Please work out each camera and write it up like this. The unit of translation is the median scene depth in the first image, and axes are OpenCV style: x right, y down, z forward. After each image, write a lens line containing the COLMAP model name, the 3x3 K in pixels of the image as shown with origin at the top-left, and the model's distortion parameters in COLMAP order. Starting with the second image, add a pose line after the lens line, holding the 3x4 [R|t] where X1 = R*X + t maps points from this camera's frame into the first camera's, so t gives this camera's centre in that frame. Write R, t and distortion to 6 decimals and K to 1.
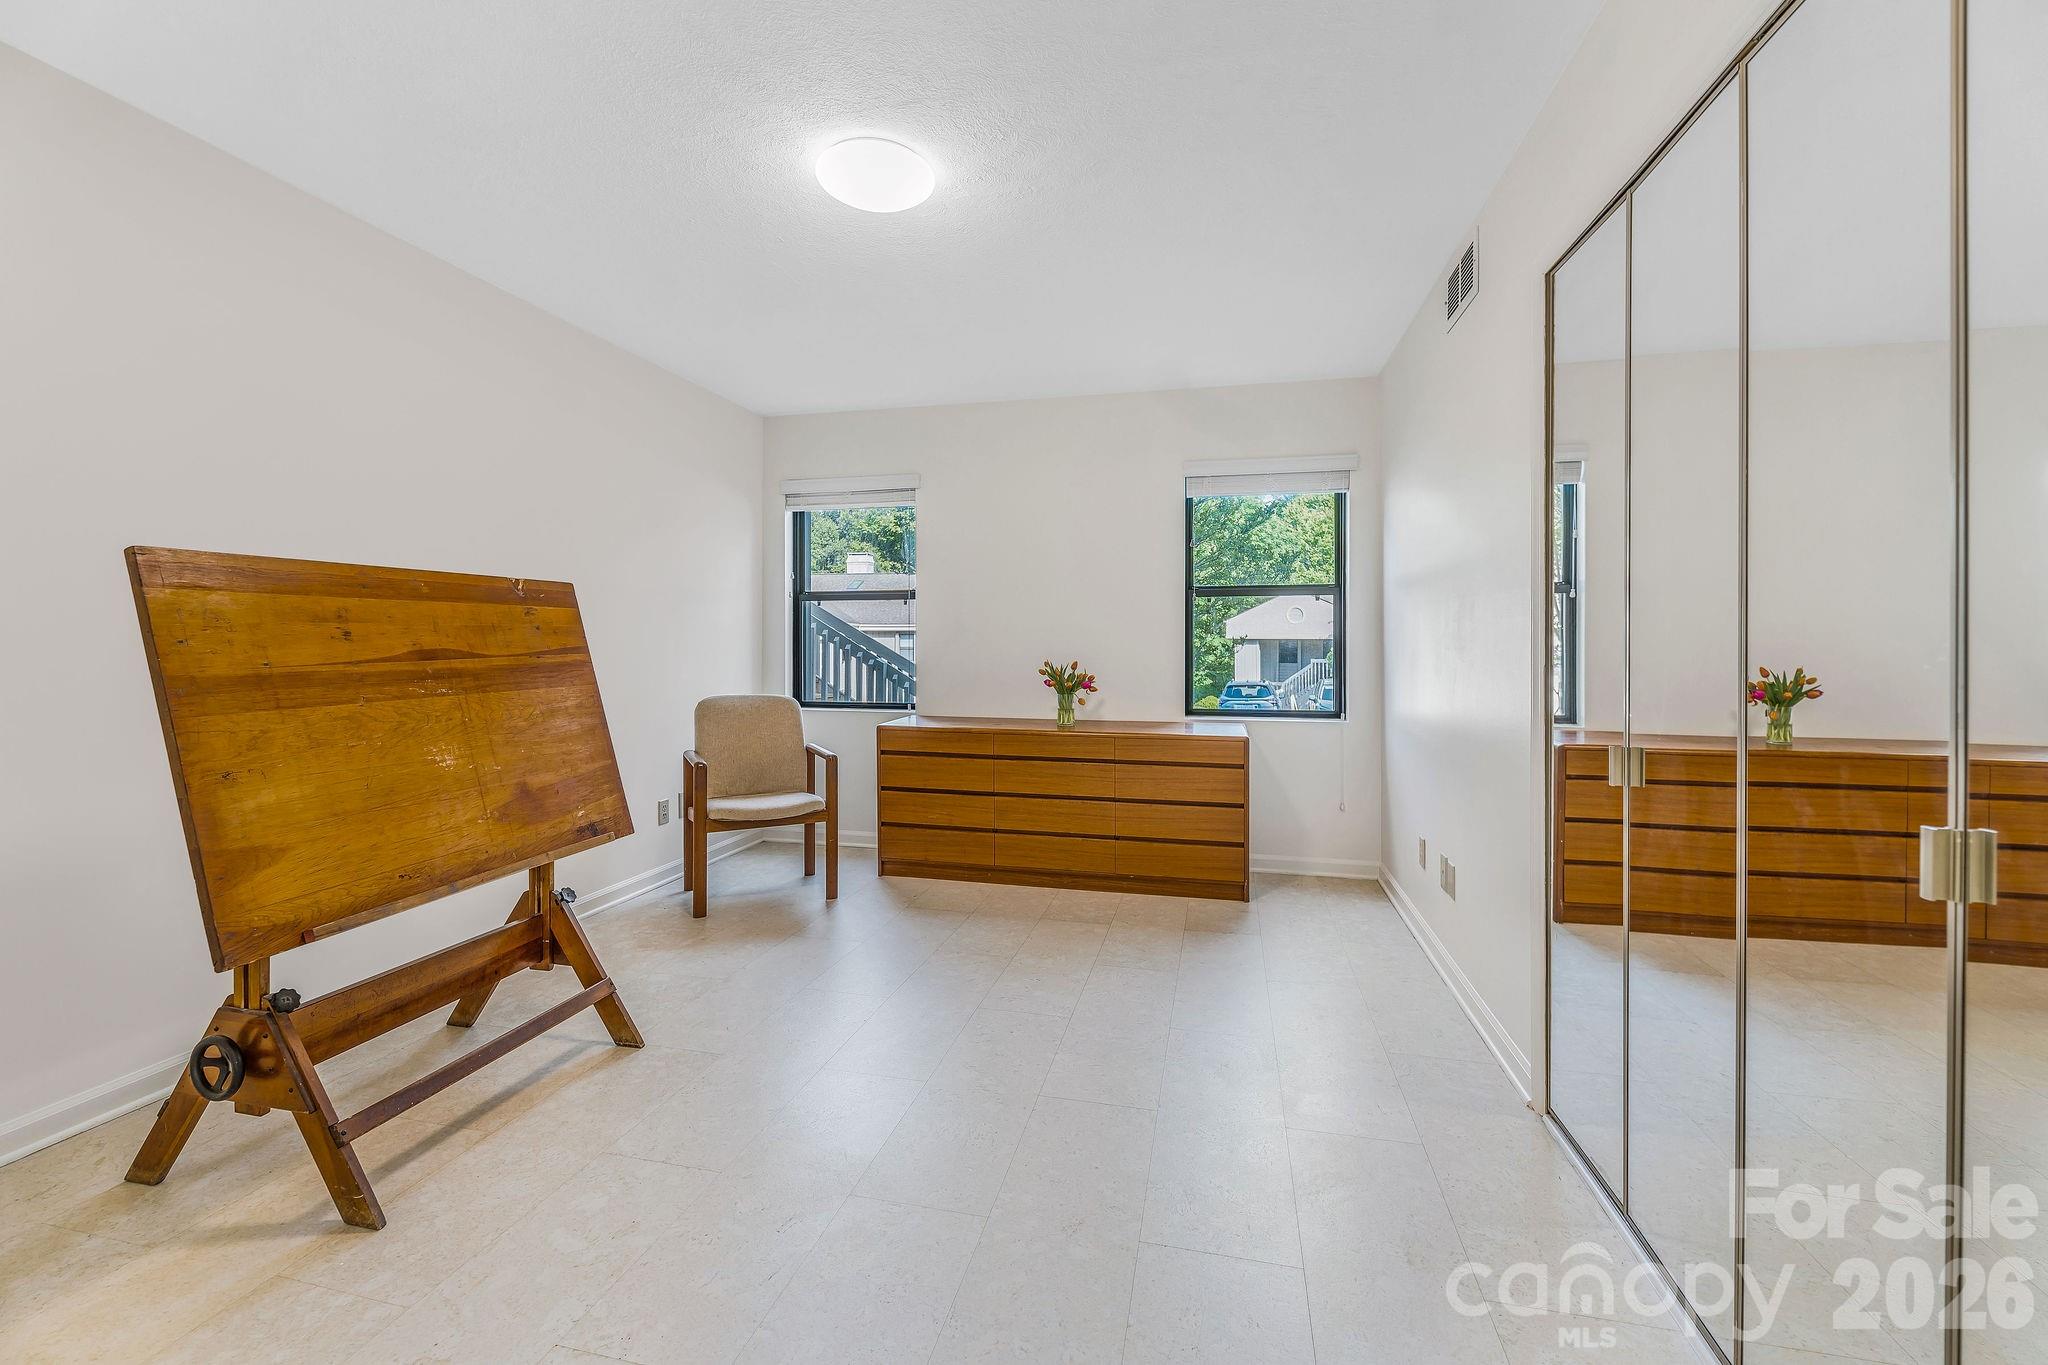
lens RADIAL K [[842.5, 0, 1023.8], [0, 842.5, 658.2], [0, 0, 1]] dist [0.002290, 0.009313]
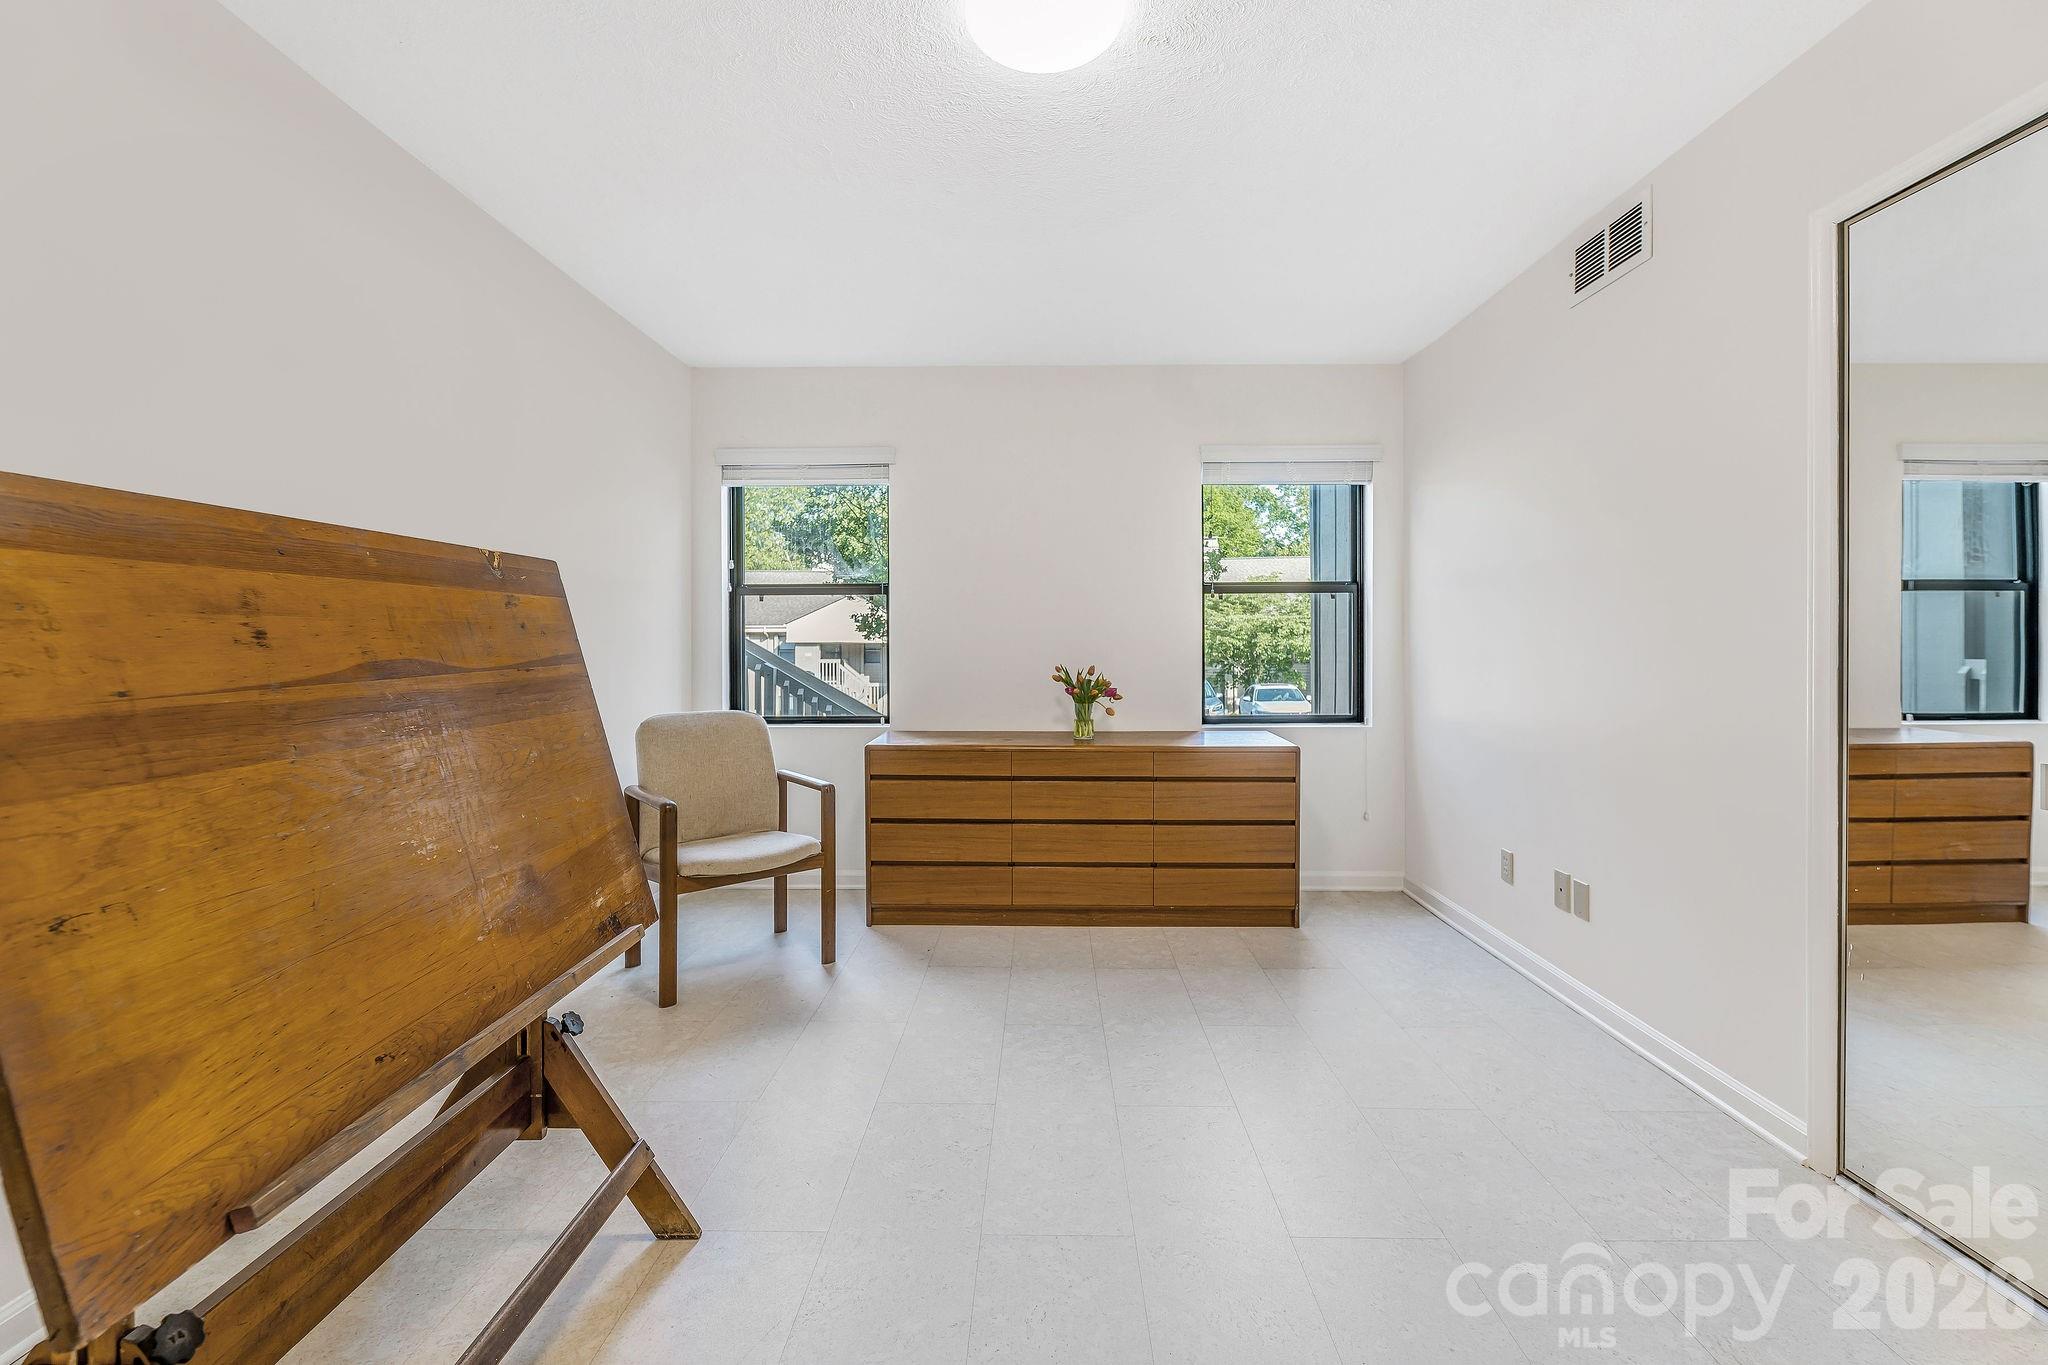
lens RADIAL K [[838.2, 0, 1030.3], [0, 838.2, 658.1], [0, 0, 1]] dist [0.003744, -0.000063]
pose [[0.976604, -0.007787, 0.214906, -0.224809], [0.008091, 0.999967, -0.000534, -0.004906], [-0.214895, 0.002260, 0.976635, 0.185053]]
